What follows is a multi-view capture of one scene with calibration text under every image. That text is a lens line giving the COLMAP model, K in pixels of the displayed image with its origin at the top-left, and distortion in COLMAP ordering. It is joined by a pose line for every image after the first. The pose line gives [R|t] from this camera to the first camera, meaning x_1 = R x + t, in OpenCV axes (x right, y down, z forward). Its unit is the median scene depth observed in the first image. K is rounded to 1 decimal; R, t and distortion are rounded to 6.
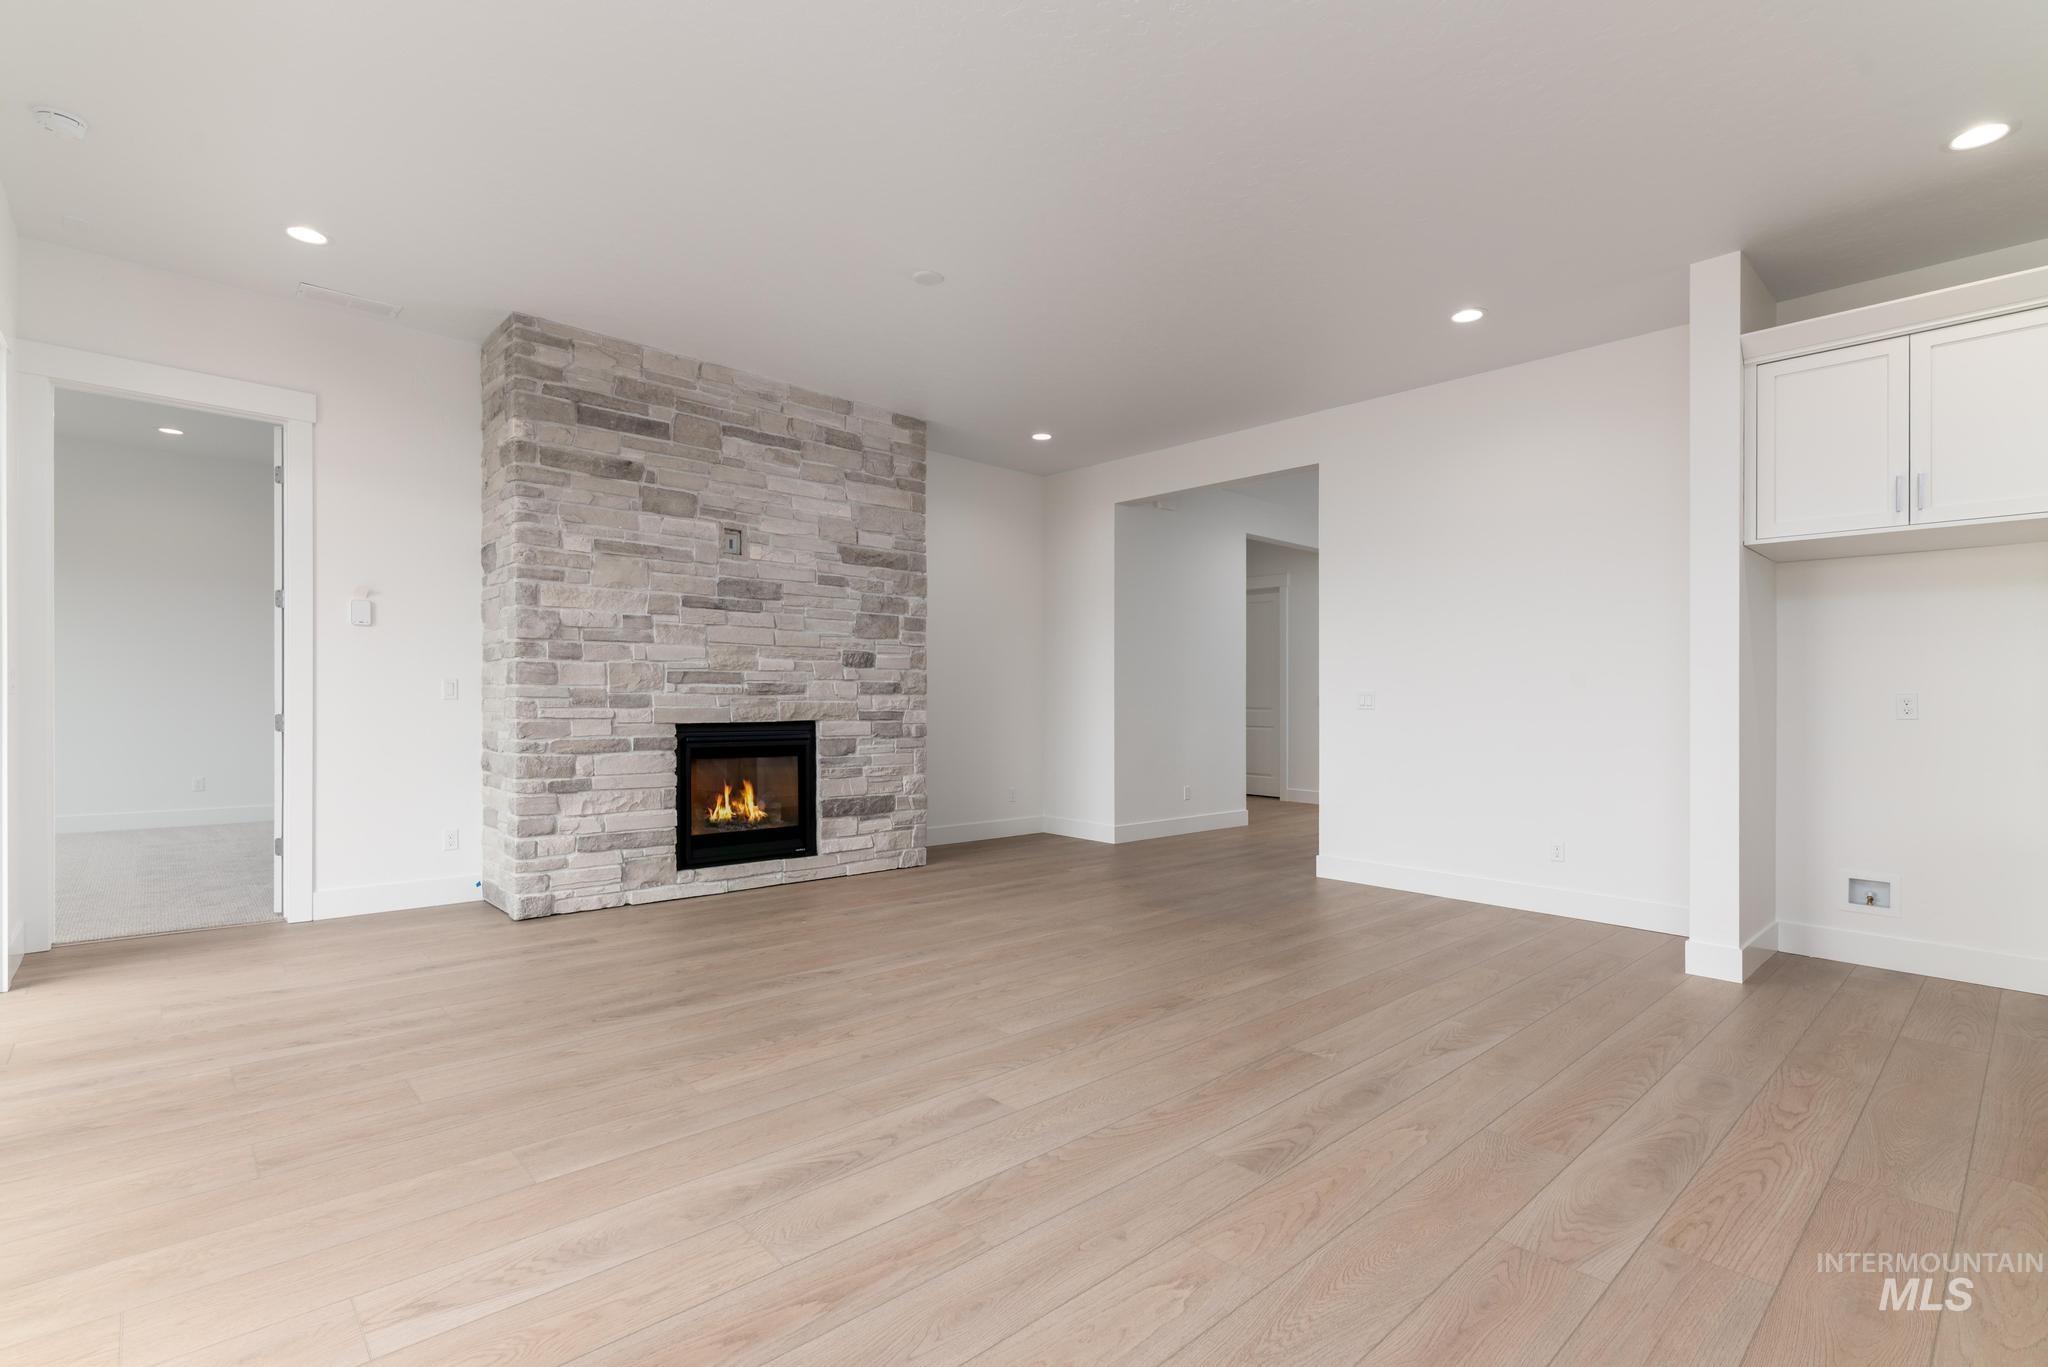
lens RADIAL K [[939.5, 0, 1021.0], [0, 939.5, 701.5], [0, 0, 1]] dist [0.002903, -0.000228]
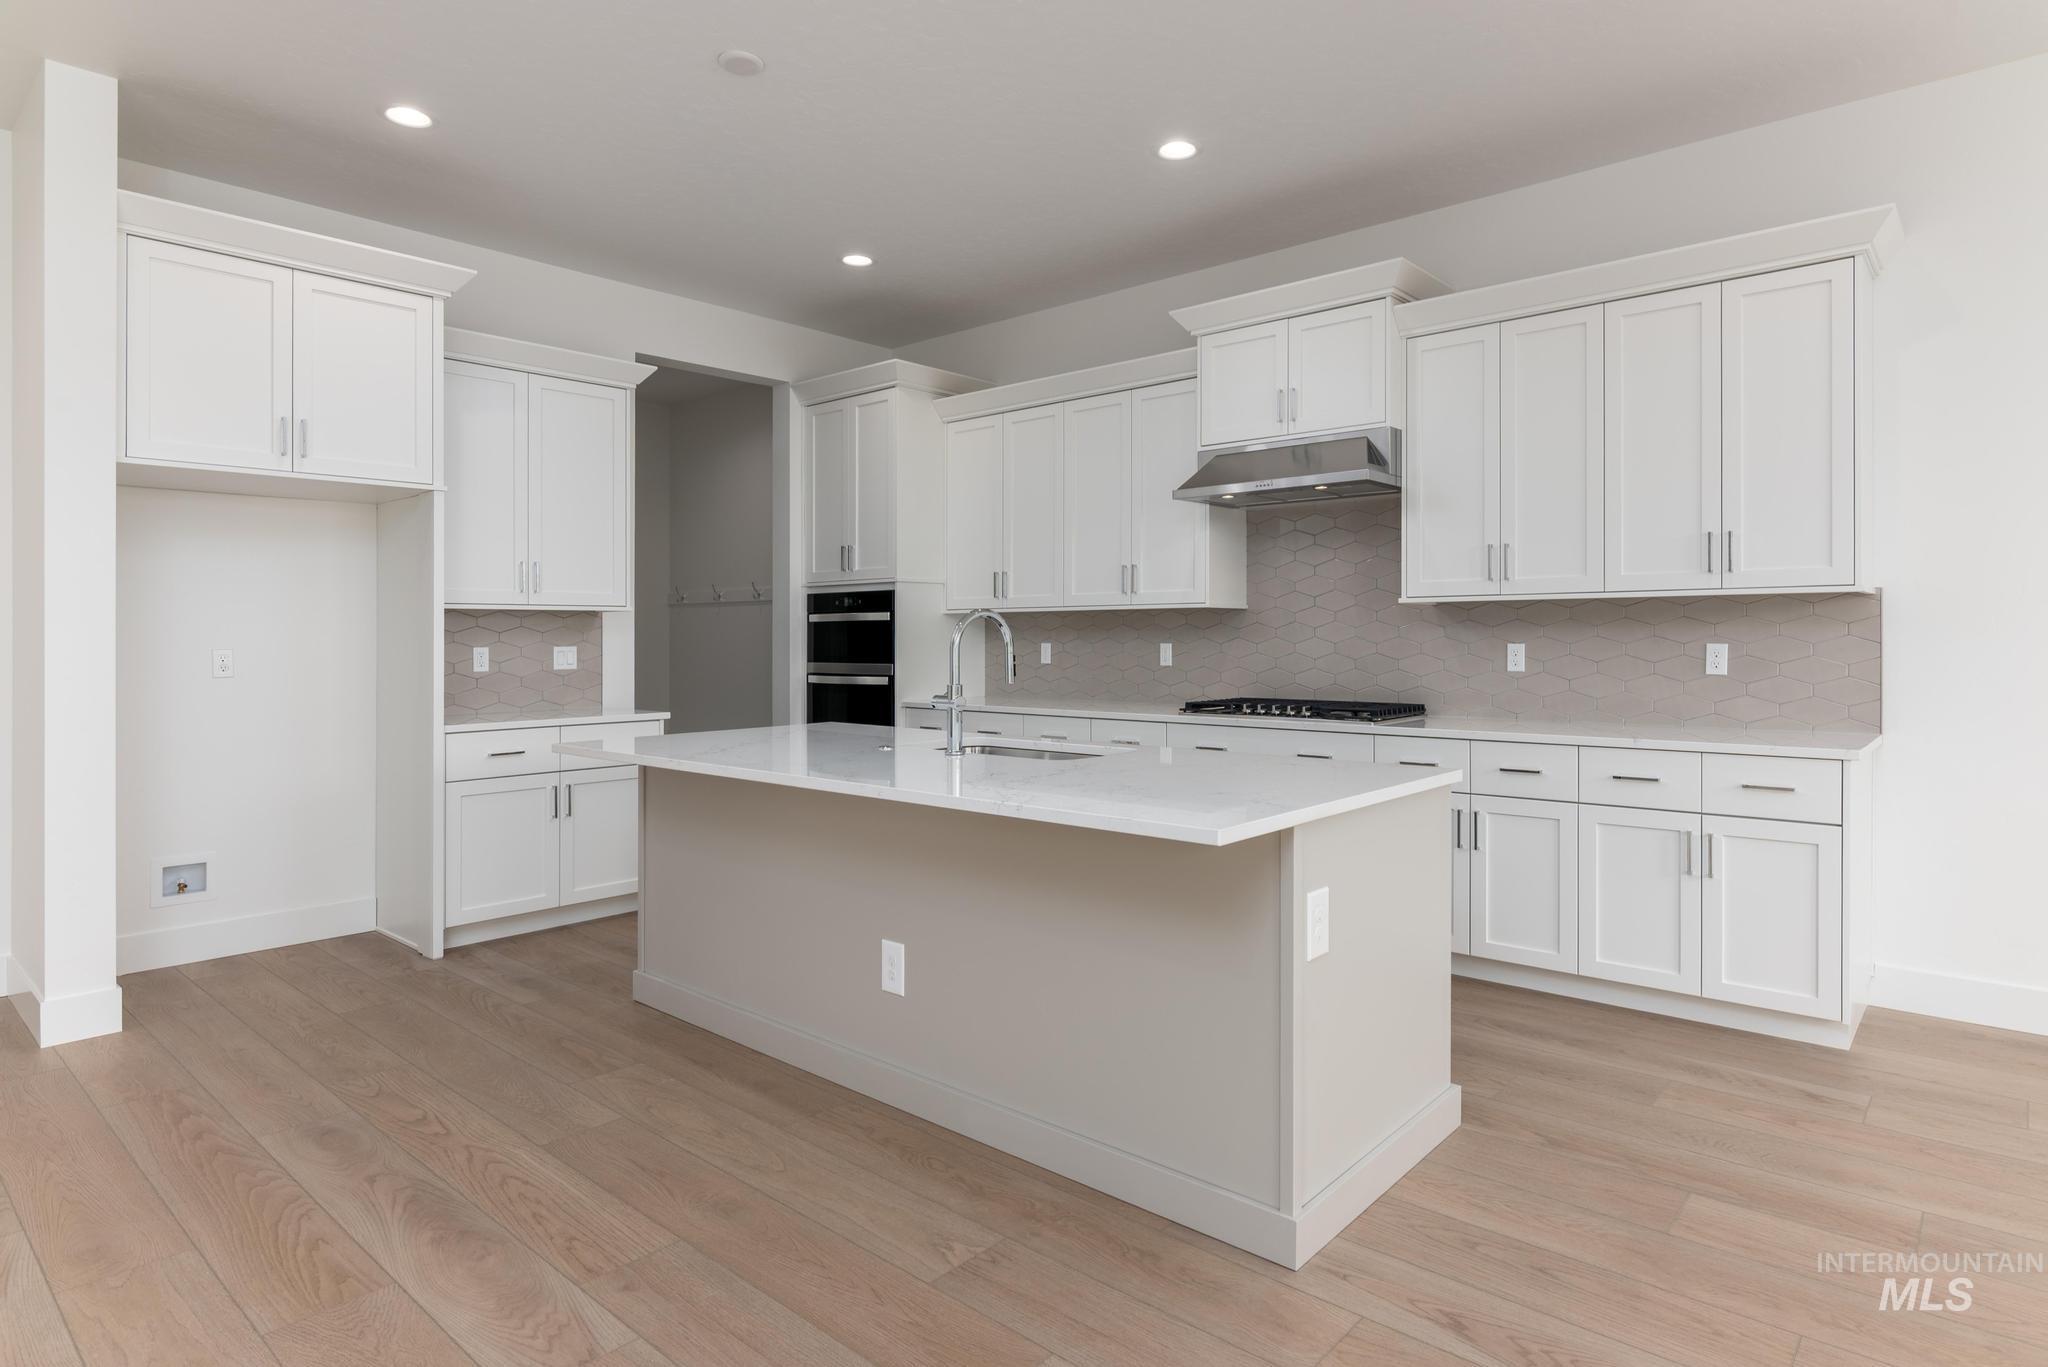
lens RADIAL K [[1125.8, 0, 1059.6], [0, 1125.8, 624.9], [0, 0, 1]] dist [-0.004626, -0.000878]
pose [[-0.116465, -0.001522, 0.993194, -0.172861], [0.004043, 0.999990, 0.002006, -0.023400], [-0.993187, 0.004249, -0.116458, 0.252885]]
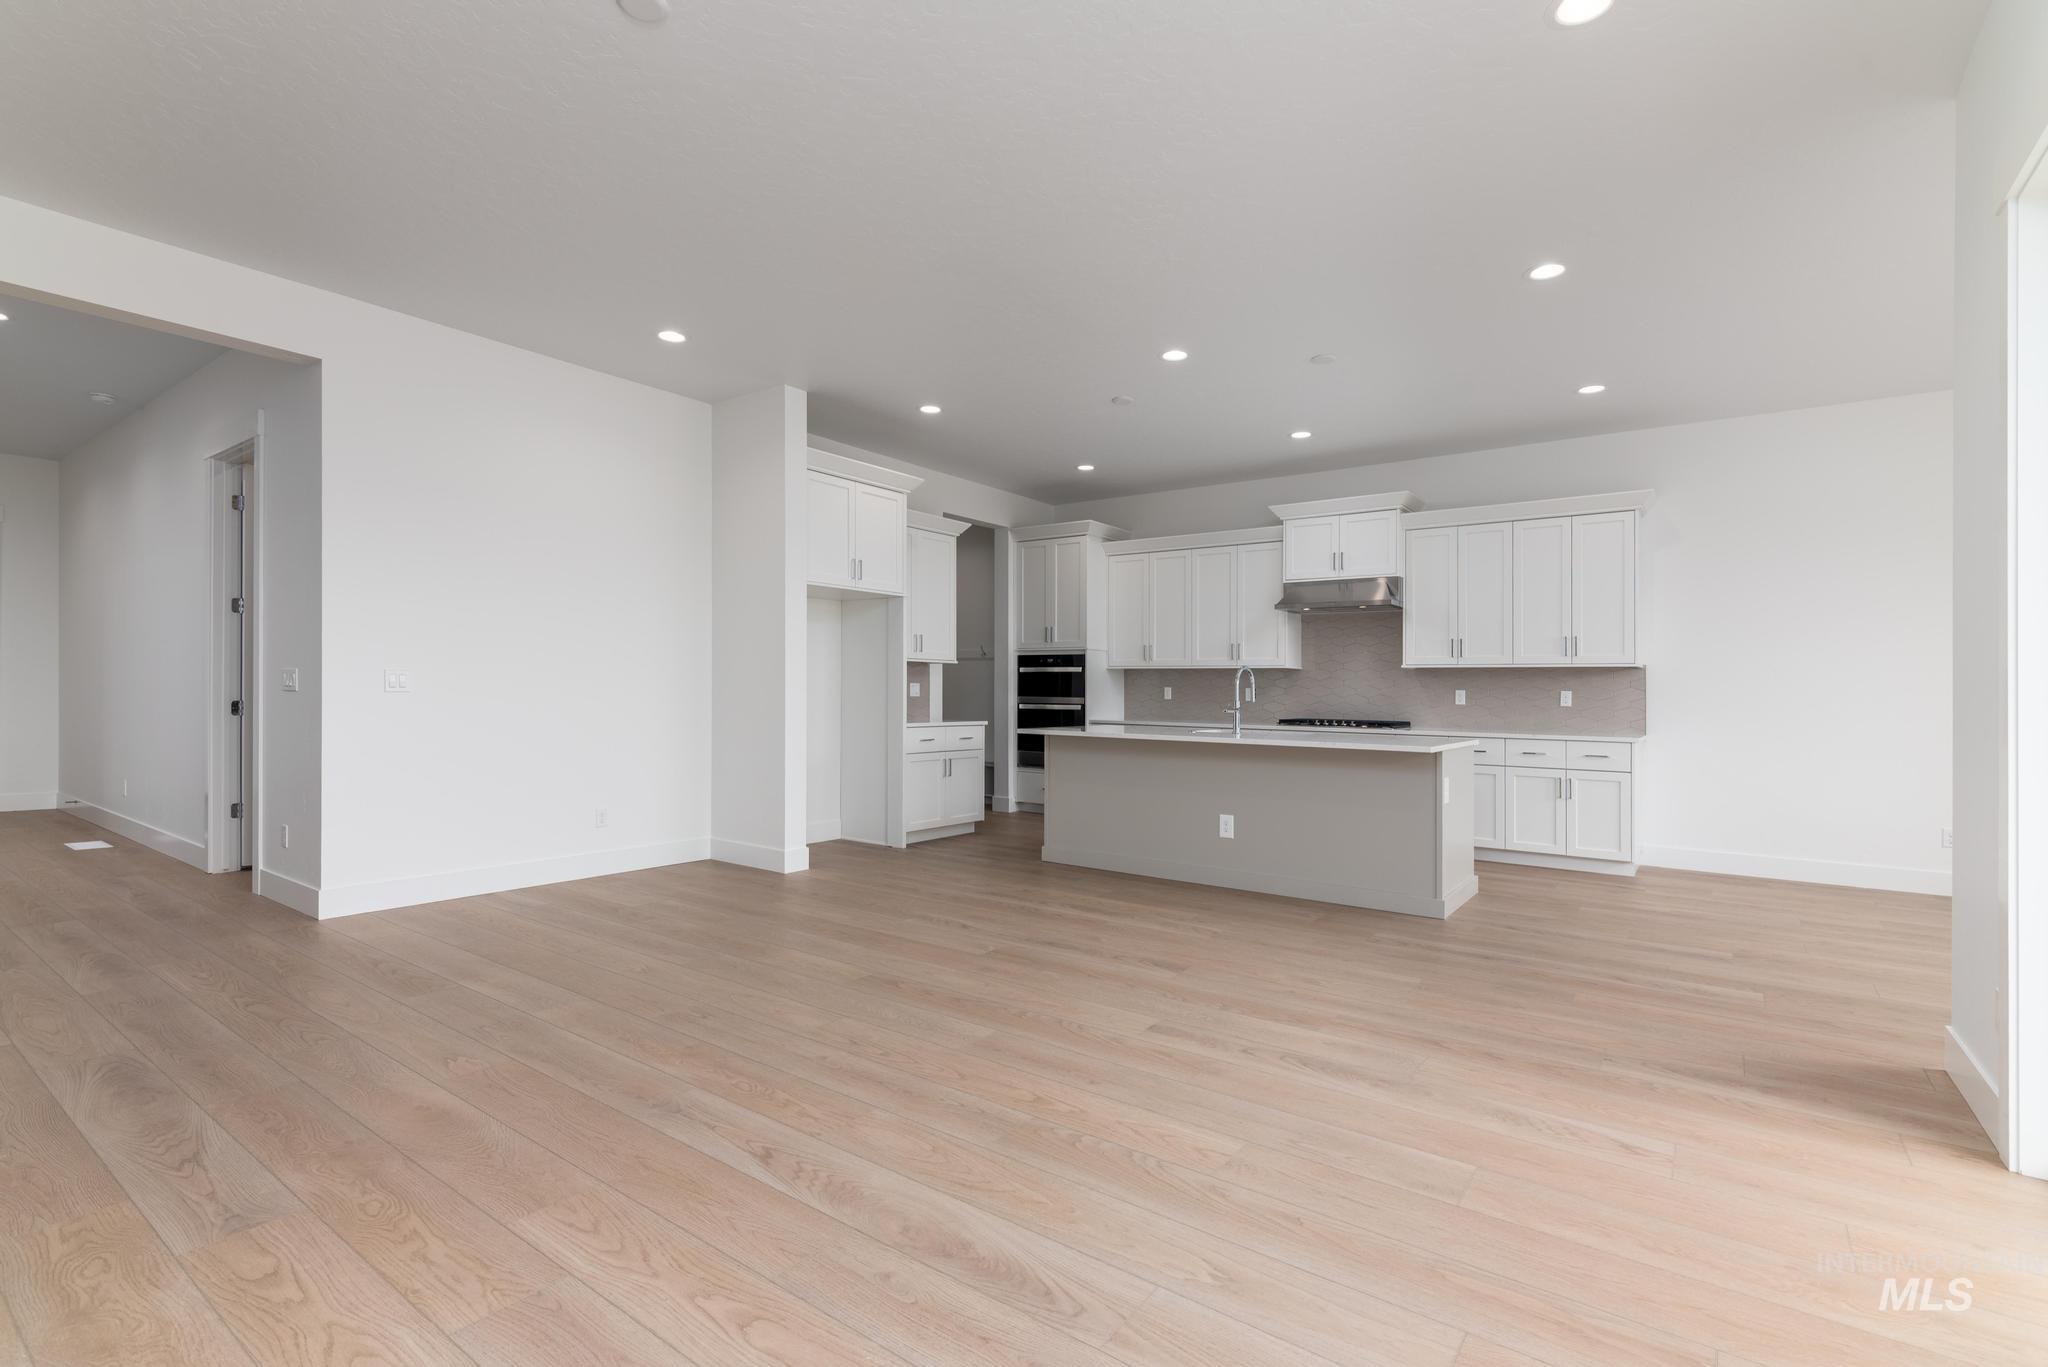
lens RADIAL K [[949.6, 0, 1017.0], [0, 949.6, 658.2], [0, 0, 1]] dist [0.009490, -0.001163]
pose [[-0.189436, 0.019747, 0.981694, -0.609194], [-0.015391, 0.999615, -0.023077, -0.010533], [-0.981772, -0.019481, -0.189059, 0.709058]]
